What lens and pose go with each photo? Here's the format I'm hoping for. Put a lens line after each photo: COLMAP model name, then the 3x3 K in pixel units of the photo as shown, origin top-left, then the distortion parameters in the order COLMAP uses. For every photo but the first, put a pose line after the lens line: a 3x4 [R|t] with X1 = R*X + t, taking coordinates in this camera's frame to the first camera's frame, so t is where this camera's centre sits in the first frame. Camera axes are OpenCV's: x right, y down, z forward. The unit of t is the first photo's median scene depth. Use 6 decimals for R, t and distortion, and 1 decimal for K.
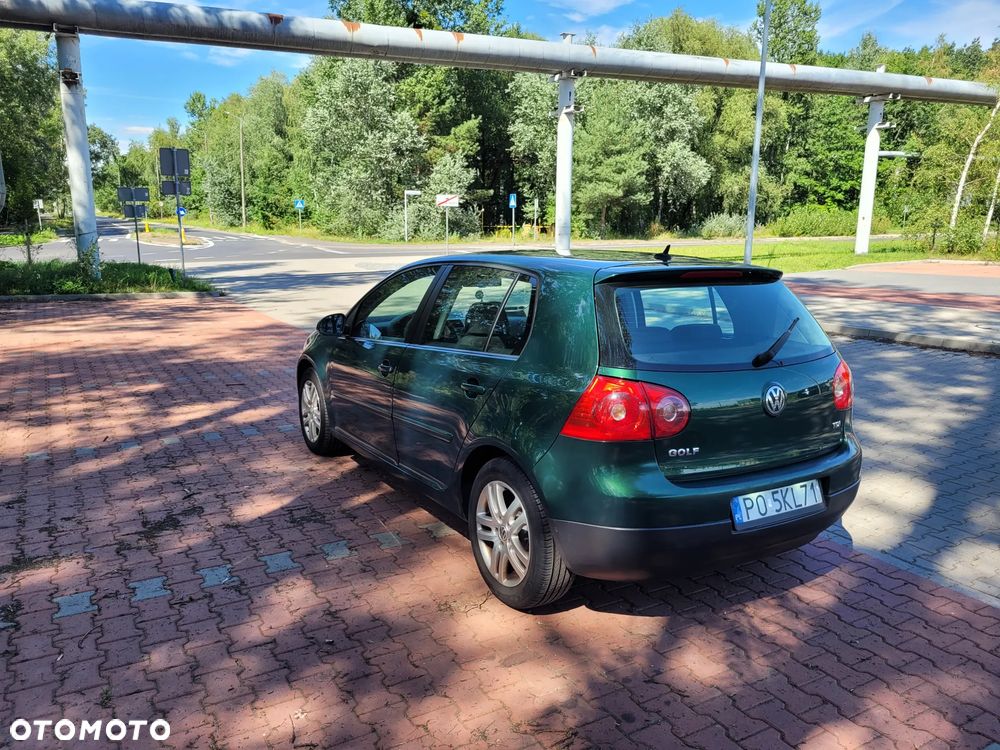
lens RADIAL K [[778.4, 0, 501.4], [0, 778.4, 370.9], [0, 0, 1]] dist [0.058909, -0.051633]
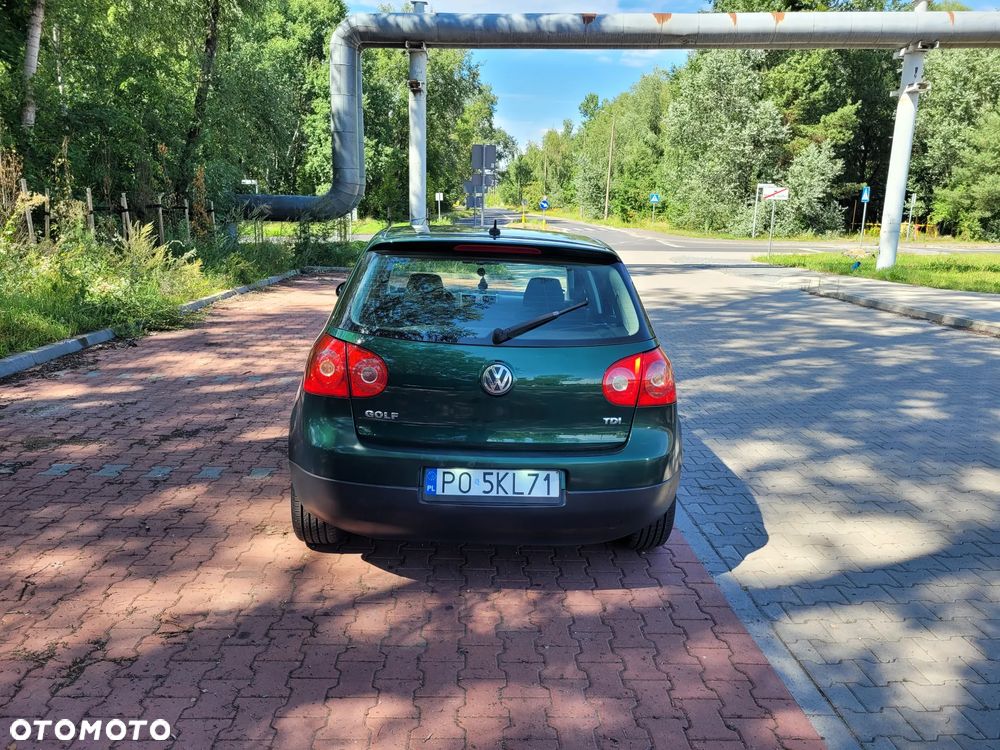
lens RADIAL K [[778.4, 0, 509.9], [0, 778.4, 372.7], [0, 0, 1]] dist [0.058909, -0.051633]
pose [[0.880455, 0.114476, -0.460102, 0.161762], [-0.111283, 0.993201, 0.034163, -0.001117], [0.460885, 0.021122, 0.887208, 0.030398]]
